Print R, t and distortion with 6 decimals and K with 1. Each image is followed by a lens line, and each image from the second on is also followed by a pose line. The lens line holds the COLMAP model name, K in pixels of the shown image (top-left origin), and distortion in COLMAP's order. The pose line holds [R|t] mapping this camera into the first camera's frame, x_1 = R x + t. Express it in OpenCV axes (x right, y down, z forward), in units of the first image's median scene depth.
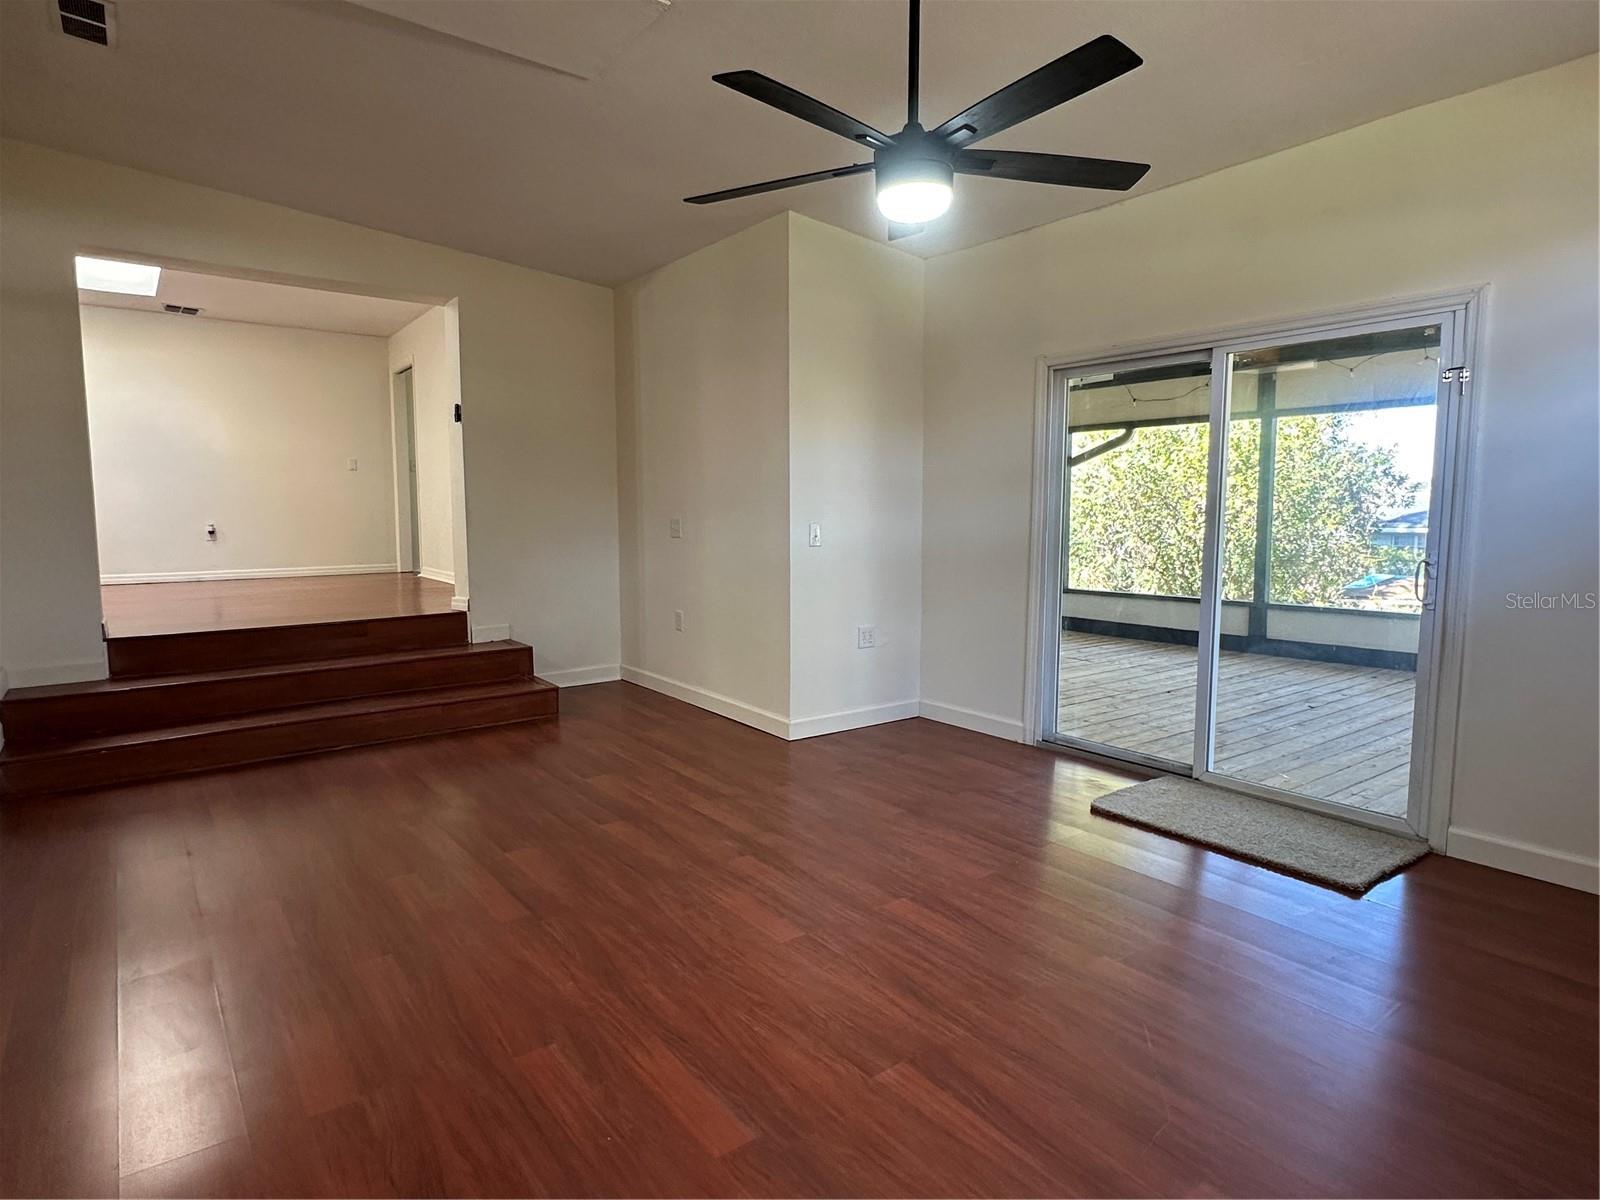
lens RADIAL K [[889.5, 0, 807.5], [0, 889.5, 595.4], [0, 0, 1]] dist [-0.002003, -0.000306]
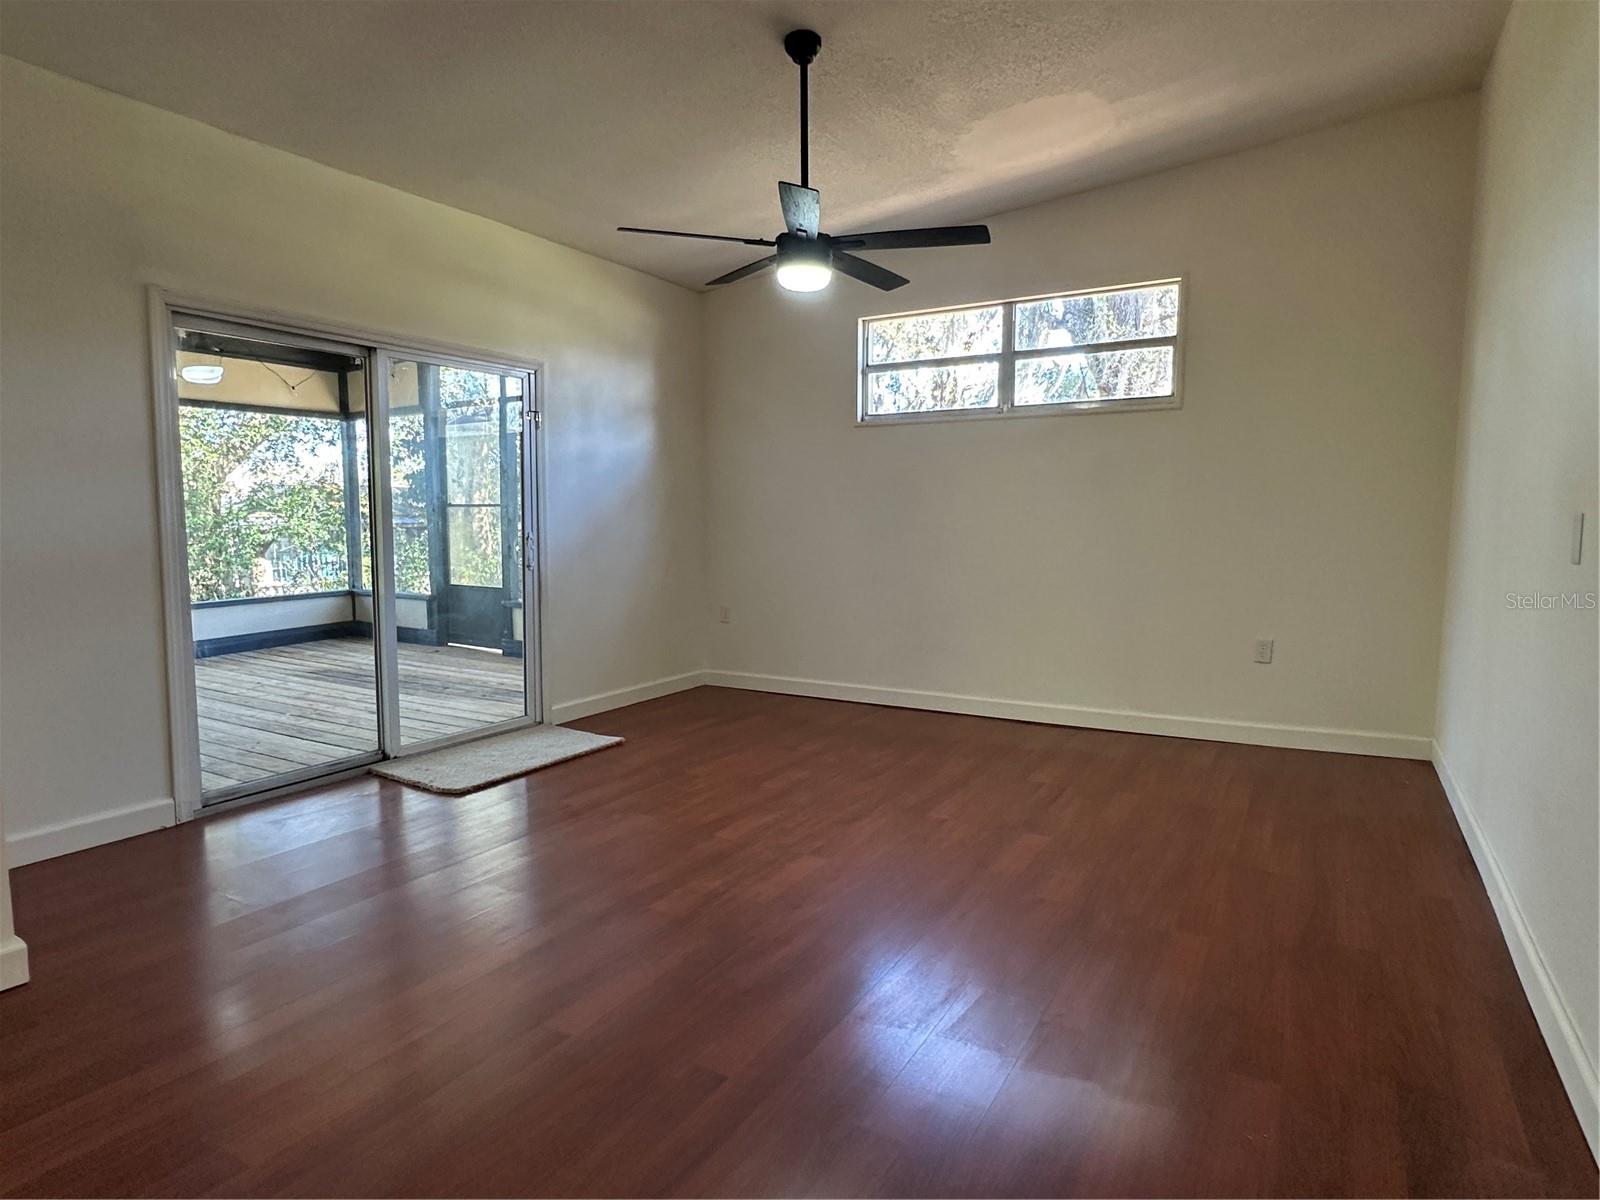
lens RADIAL K [[889.5, 0, 807.3], [0, 889.5, 600.9], [0, 0, 1]] dist [-0.002003, -0.000306]
pose [[-0.374065, -0.092043, 0.922824, -0.710948], [0.086415, 0.987274, 0.133499, -0.076548], [-0.923367, 0.129683, -0.361351, 0.917285]]
